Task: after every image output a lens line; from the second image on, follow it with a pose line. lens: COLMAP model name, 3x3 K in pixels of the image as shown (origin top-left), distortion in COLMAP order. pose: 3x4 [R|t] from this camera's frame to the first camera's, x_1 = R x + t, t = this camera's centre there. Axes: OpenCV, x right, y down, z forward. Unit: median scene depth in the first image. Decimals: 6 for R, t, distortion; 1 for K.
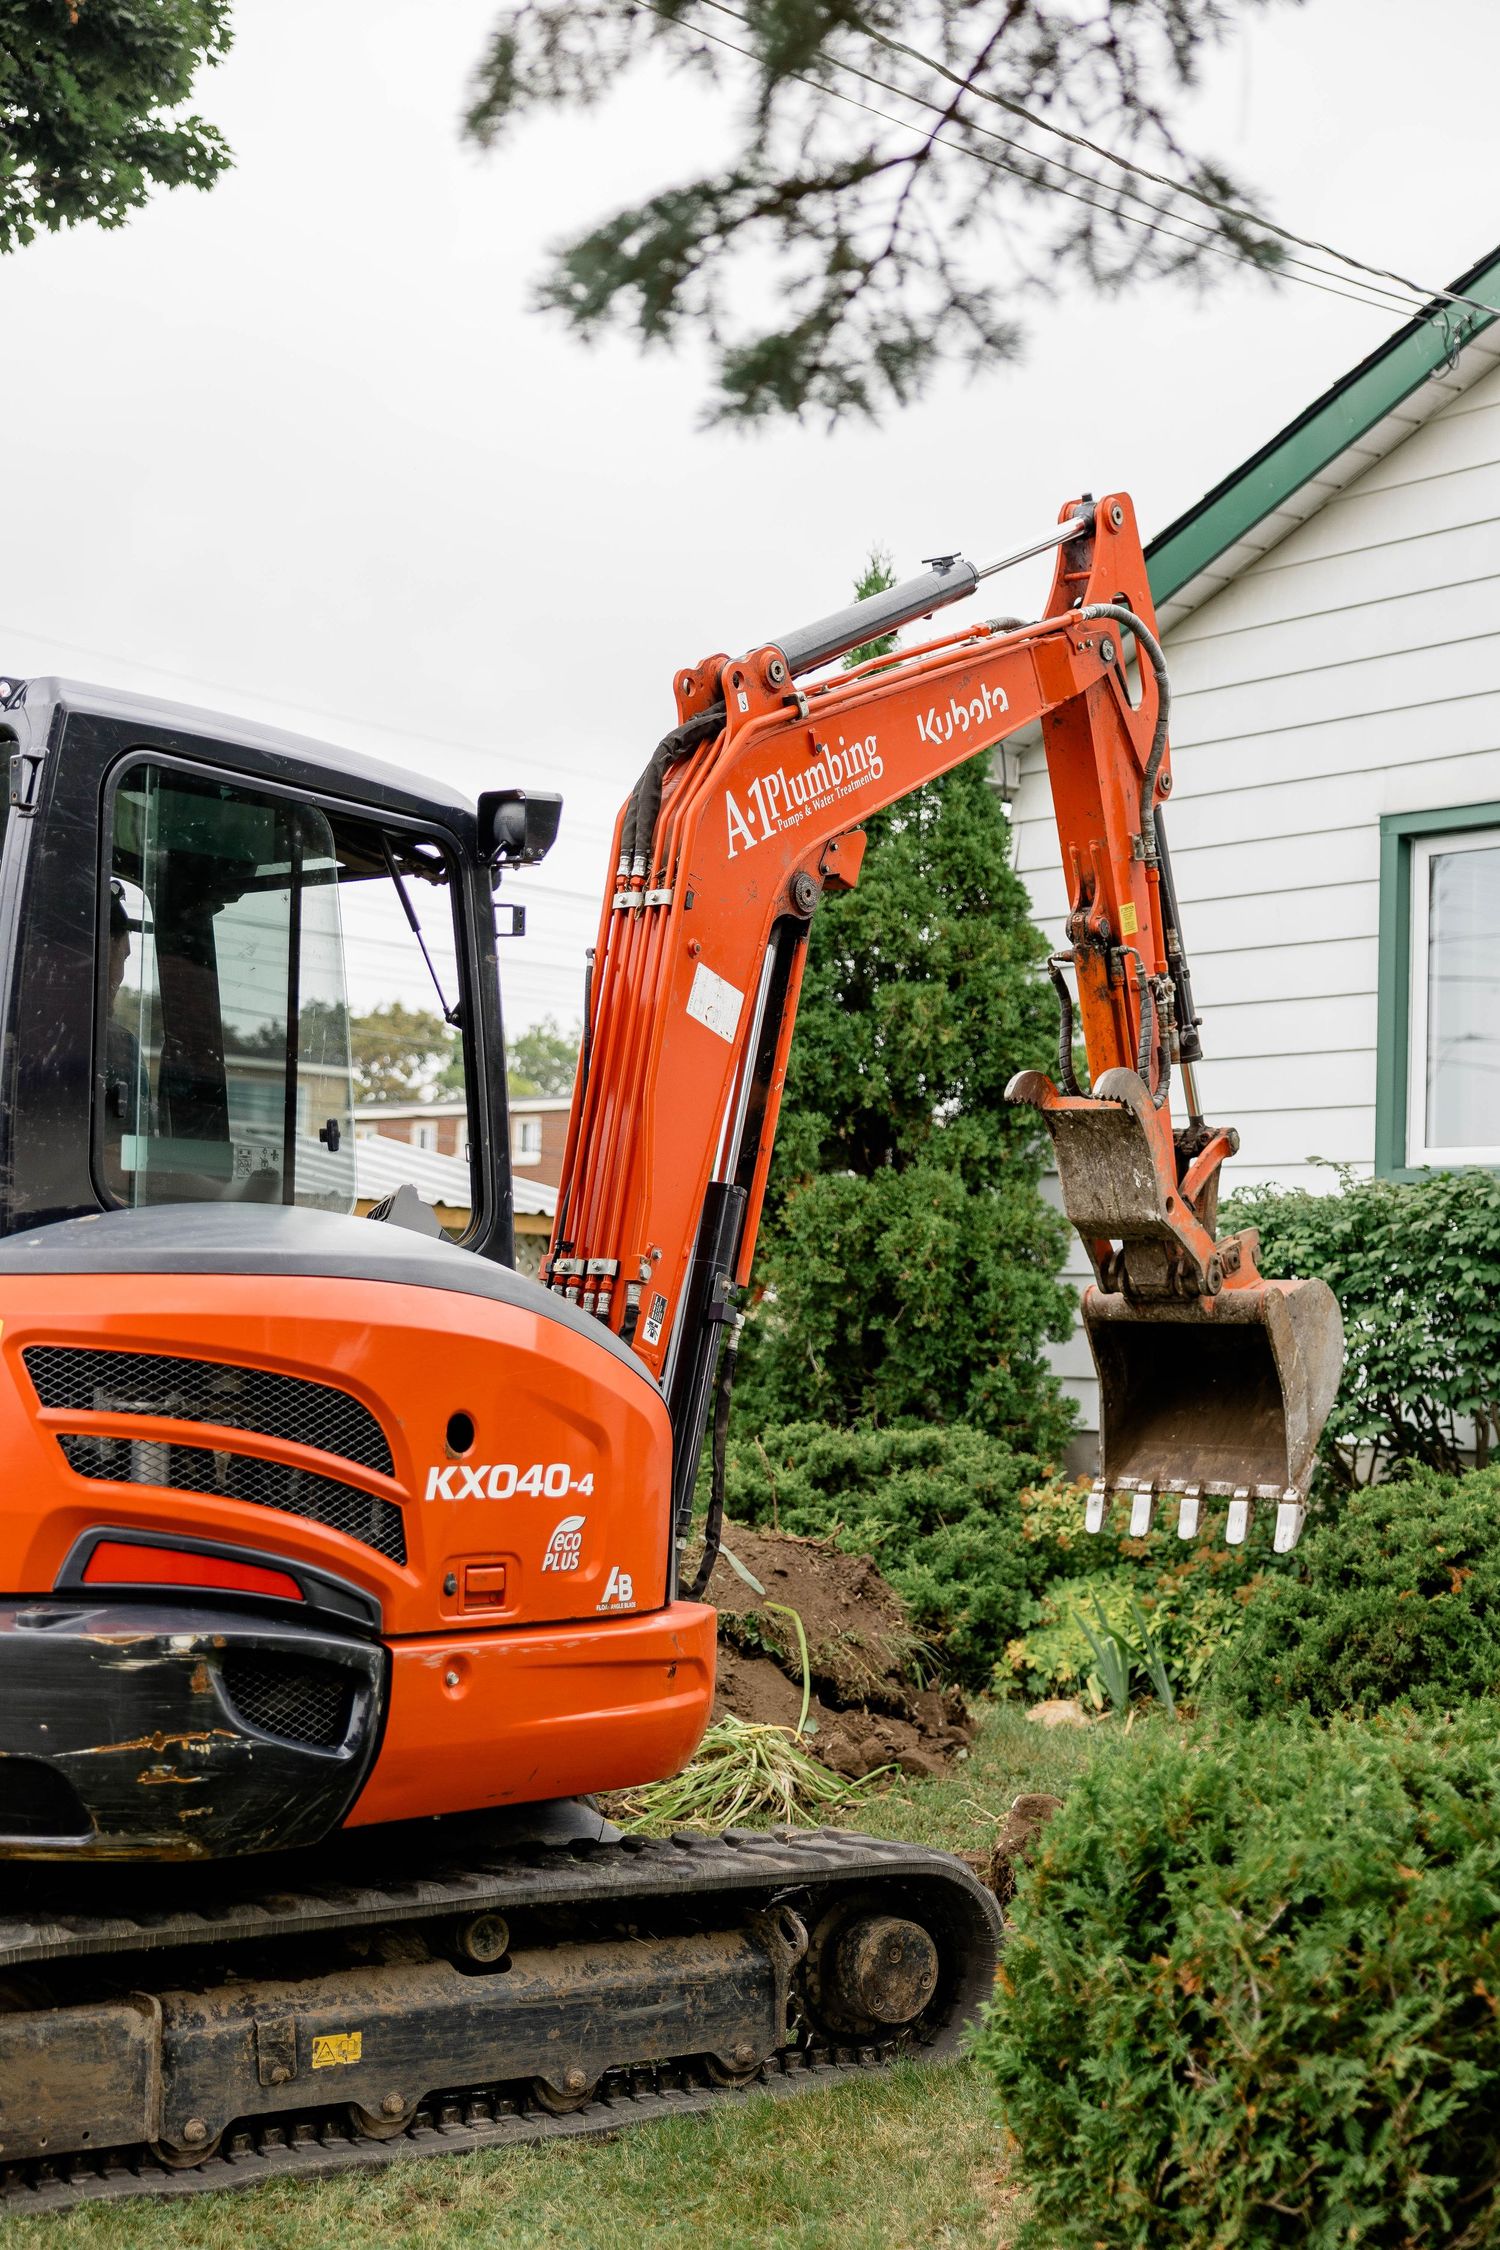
lens RADIAL K [[3525.8, 0, 701.6], [0, 3525.8, 1124.4], [0, 0, 1]] dist [0.018982, 0.093120]
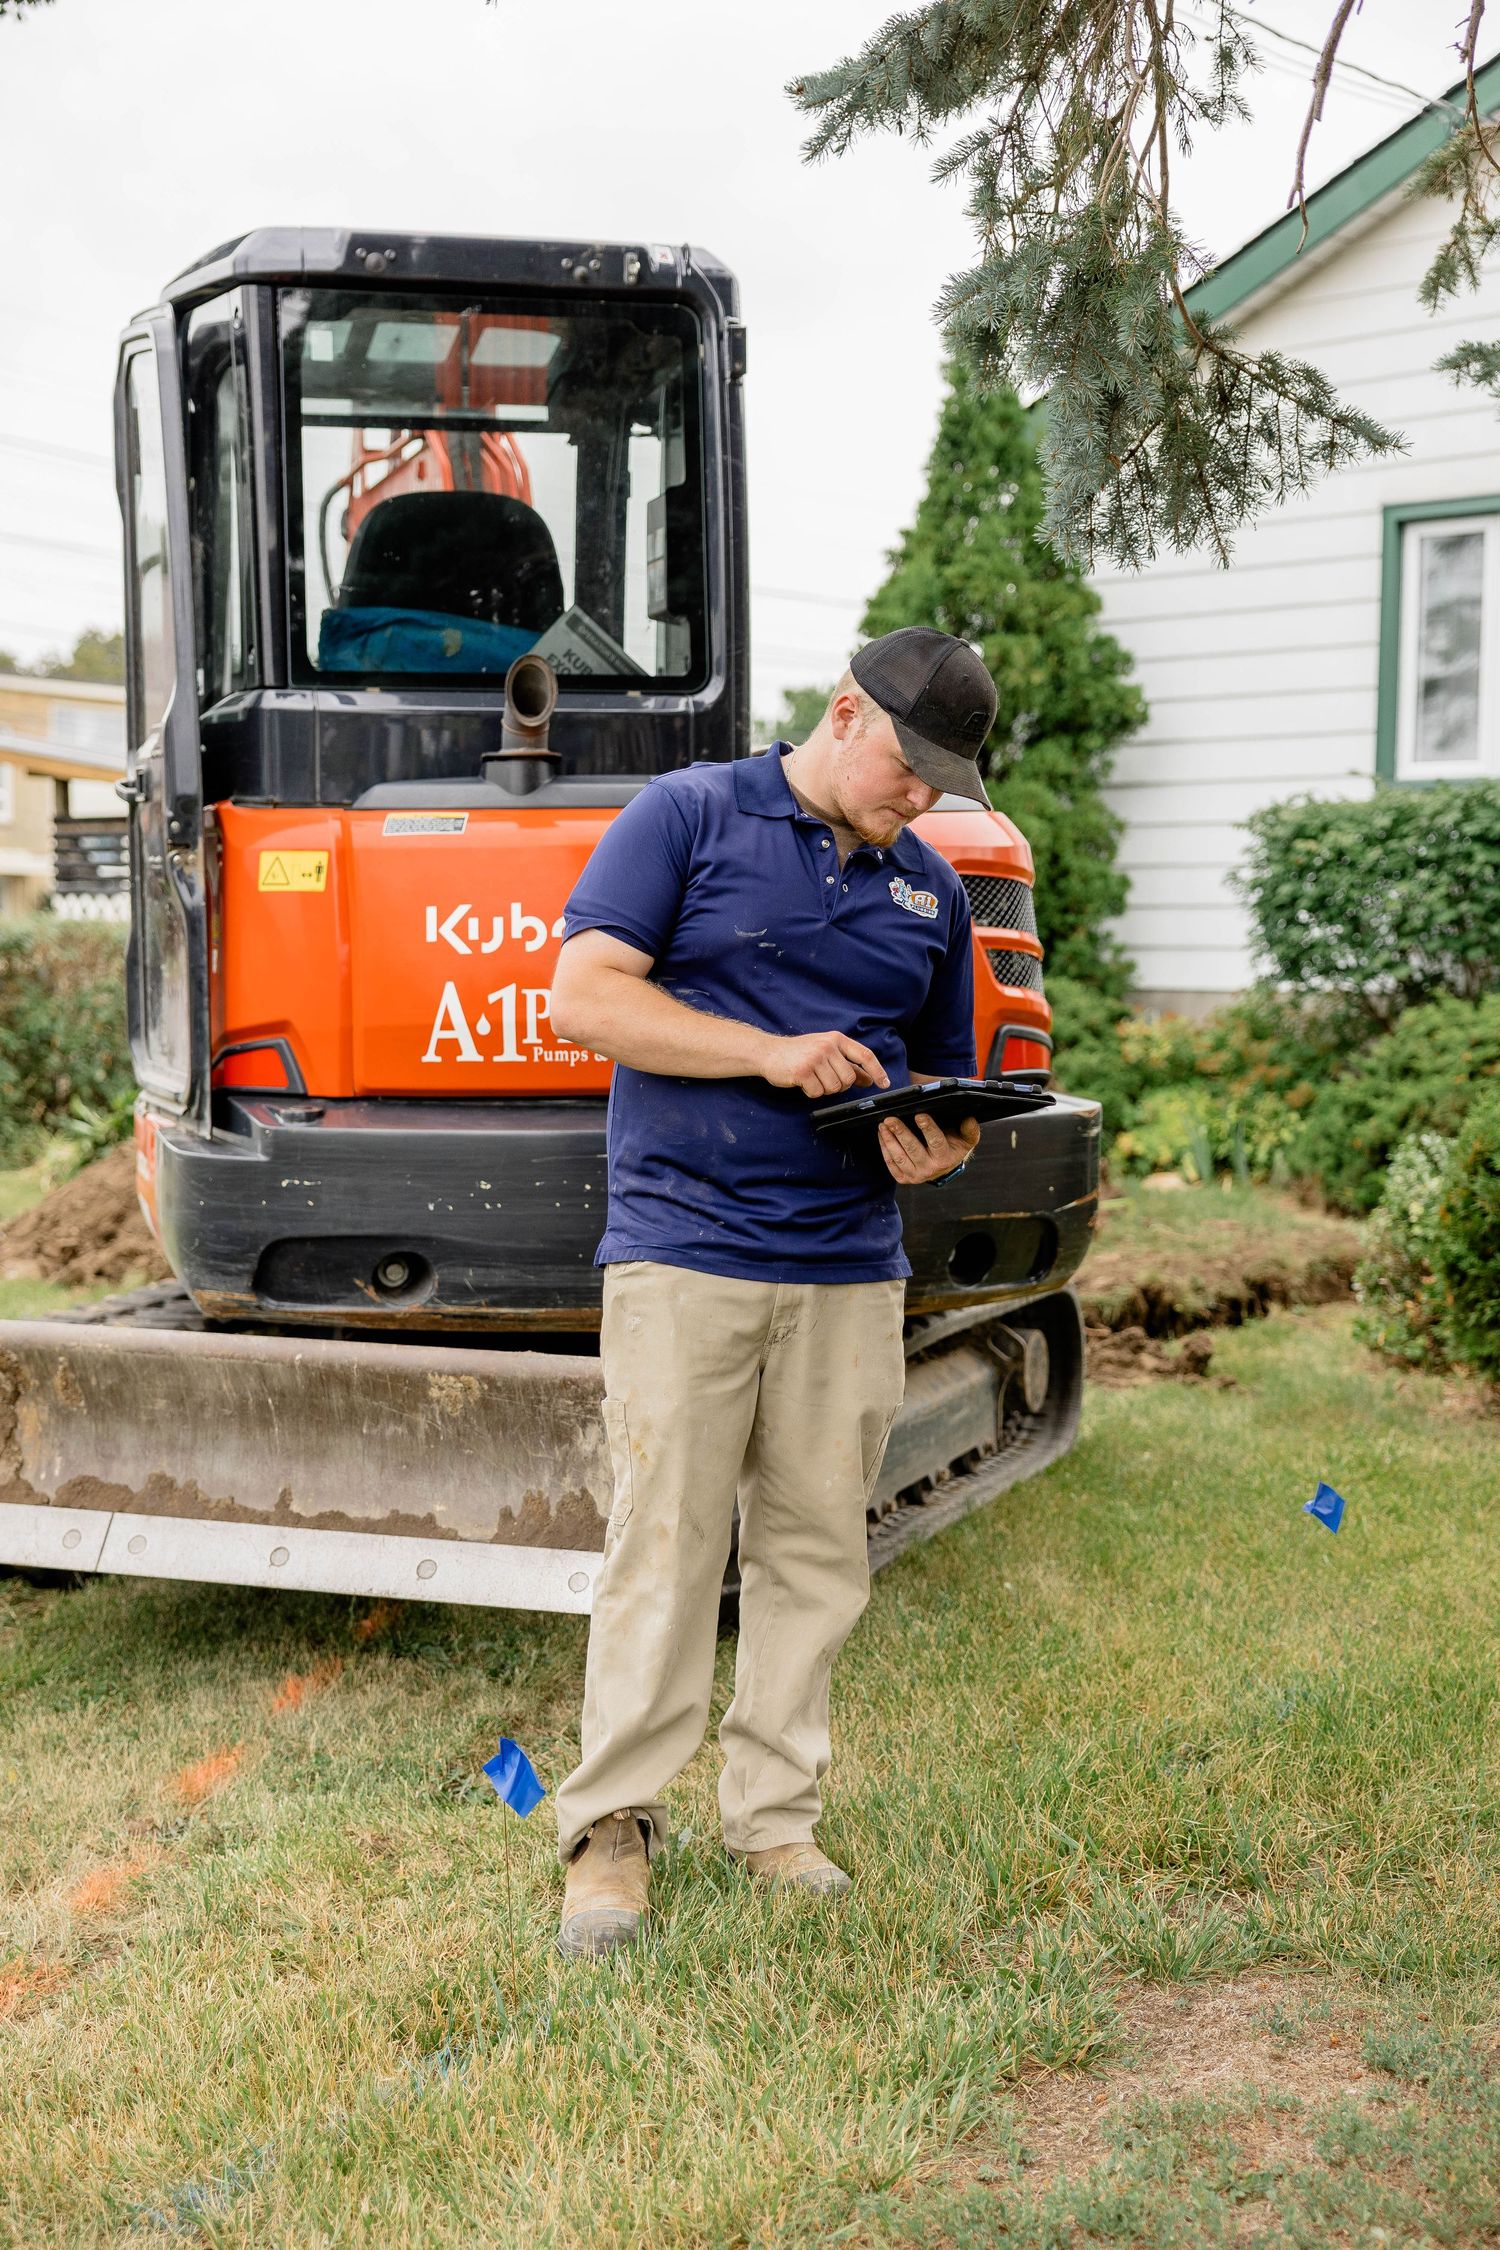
lens RADIAL K [[3525.8, 0, 701.6], [0, 3525.8, 1124.4], [0, 0, 1]] dist [0.018982, 0.093120]
pose [[0.996529, -0.010701, 0.082551, -0.180164], [0.001889, 0.994354, 0.106093, 0.000186], [-0.083220, -0.105569, 0.990924, -0.311245]]
